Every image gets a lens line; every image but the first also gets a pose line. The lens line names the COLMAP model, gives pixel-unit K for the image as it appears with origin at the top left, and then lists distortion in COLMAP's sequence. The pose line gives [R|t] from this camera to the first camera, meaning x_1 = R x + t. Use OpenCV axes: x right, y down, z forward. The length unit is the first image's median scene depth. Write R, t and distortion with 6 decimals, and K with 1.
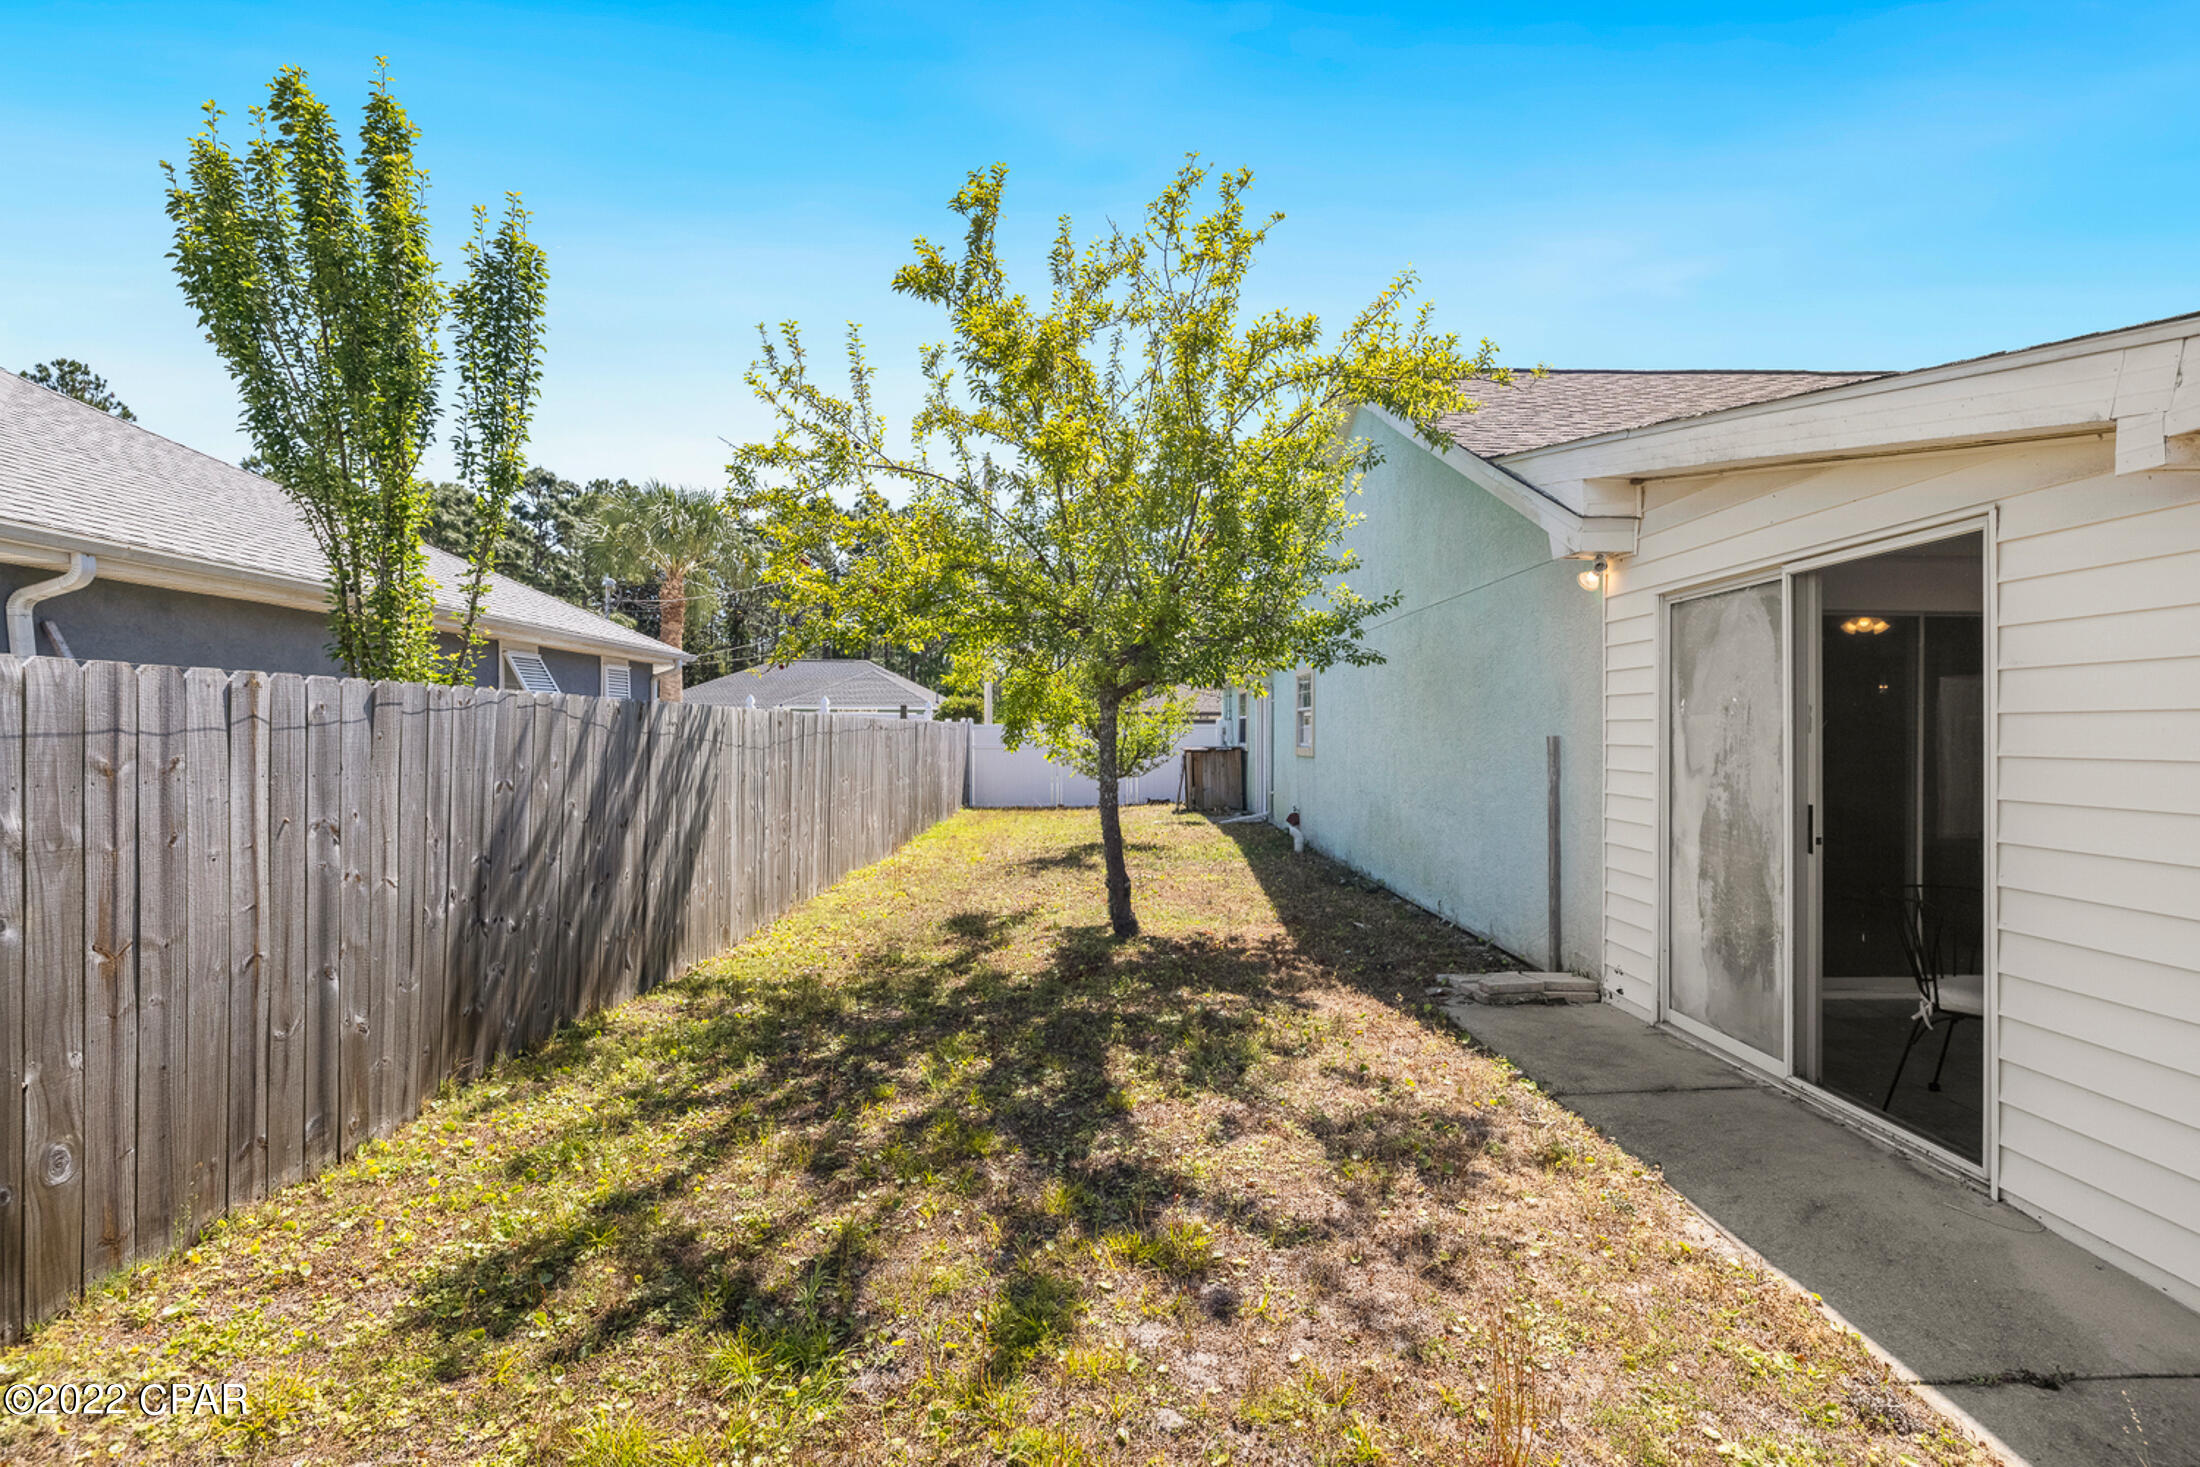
lens RADIAL K [[1066.7, 0, 1099.1], [0, 1066.7, 733.7], [0, 0, 1]] dist [-0.001619, 0.001120]
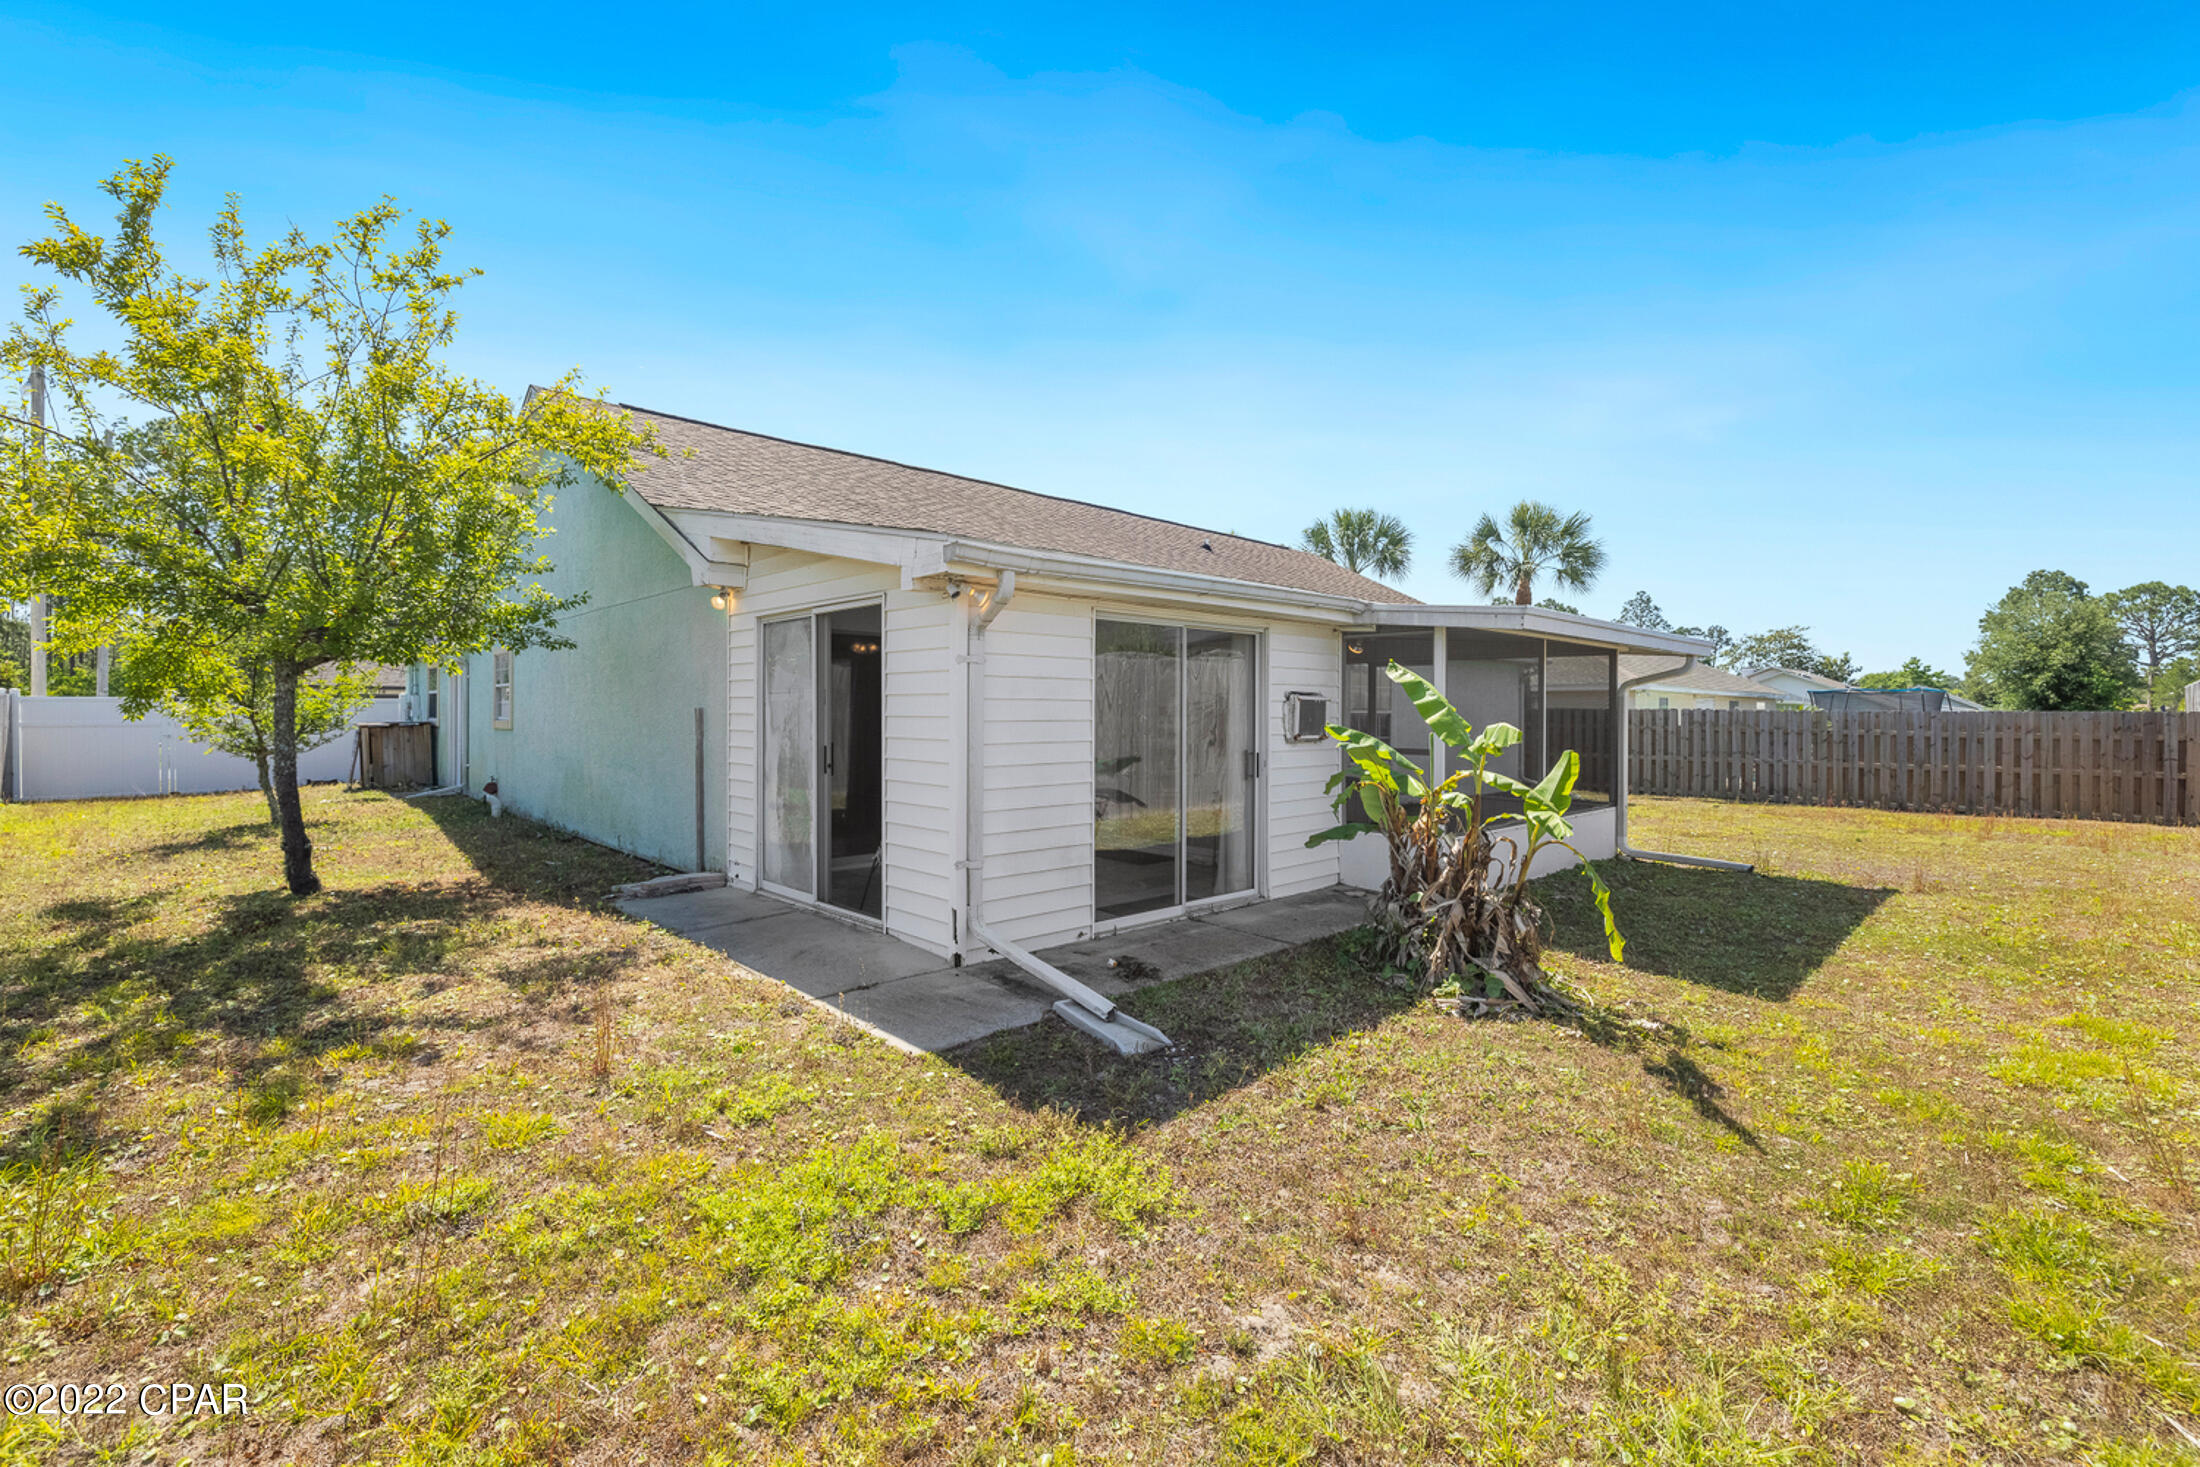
lens RADIAL K [[989.2, 0, 1135.8], [0, 989.2, 710.8], [0, 0, 1]] dist [-0.022405, 0.004734]
pose [[0.725676, 0.002314, 0.688033, -0.054776], [-0.002079, 0.999997, -0.001171, 0.006192], [-0.688034, -0.000580, 0.725679, -0.348401]]
